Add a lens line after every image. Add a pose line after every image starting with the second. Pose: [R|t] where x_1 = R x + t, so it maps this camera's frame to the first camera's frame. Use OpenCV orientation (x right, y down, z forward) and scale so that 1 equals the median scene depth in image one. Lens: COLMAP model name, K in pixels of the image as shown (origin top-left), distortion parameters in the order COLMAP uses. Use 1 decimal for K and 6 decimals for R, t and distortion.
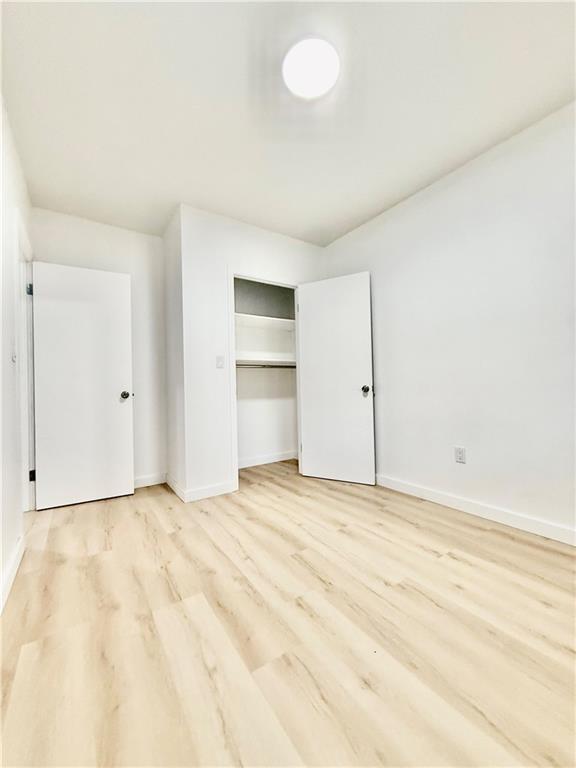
lens RADIAL K [[304.8, 0, 284.0], [0, 304.8, 384.2], [0, 0, 1]] dist [-0.001384, 0.000114]
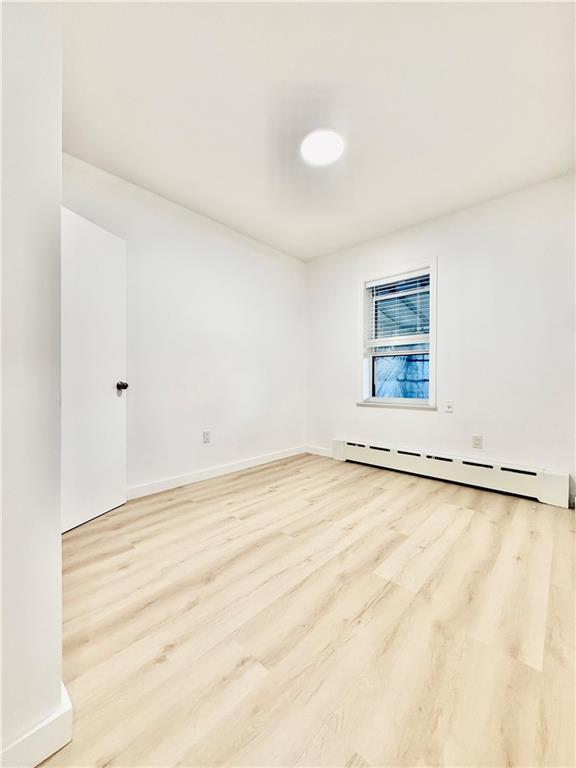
lens RADIAL K [[304.8, 0, 289.6], [0, 304.8, 386.3], [0, 0, 1]] dist [-0.001384, 0.000114]
pose [[-0.241542, 0.010349, 0.970335, -0.987019], [-0.005249, 0.999915, -0.011971, 0.036738], [-0.970376, -0.007985, -0.241467, 1.227592]]
